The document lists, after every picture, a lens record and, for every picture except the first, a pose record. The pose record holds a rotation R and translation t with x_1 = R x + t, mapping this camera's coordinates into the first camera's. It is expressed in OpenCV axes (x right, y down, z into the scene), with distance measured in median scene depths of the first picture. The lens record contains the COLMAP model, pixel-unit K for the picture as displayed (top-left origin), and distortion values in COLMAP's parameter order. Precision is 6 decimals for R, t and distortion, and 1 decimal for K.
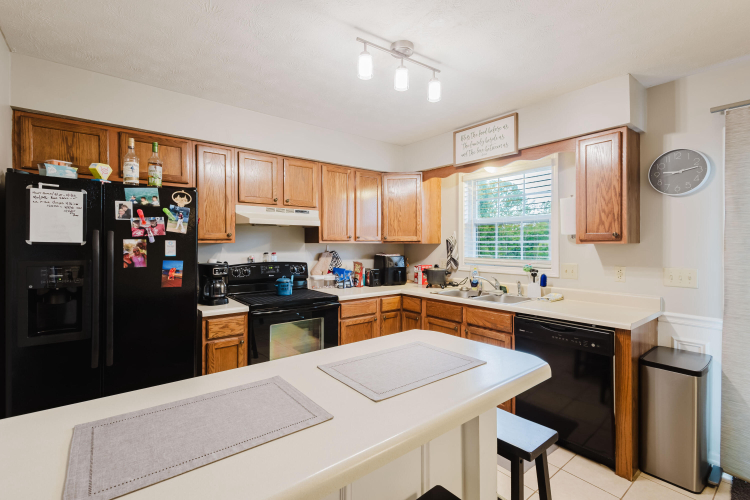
lens RADIAL K [[345.2, 0, 375.4], [0, 345.2, 245.9], [0, 0, 1]] dist [0.001237, 0.000031]
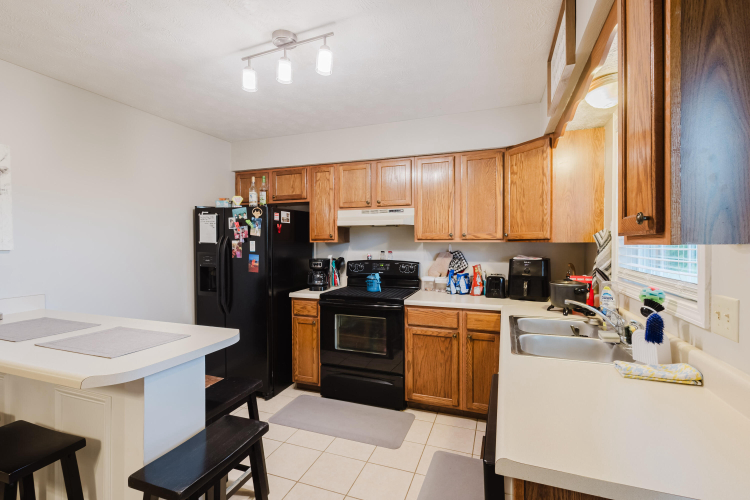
lens RADIAL K [[345.2, 0, 375.4], [0, 345.2, 245.9], [0, 0, 1]] dist [0.001237, 0.000031]
pose [[0.516238, 0.006859, -0.856418, 0.770251], [-0.003334, 0.999976, 0.006000, -0.004387], [0.856439, -0.000242, 0.516249, 0.540662]]
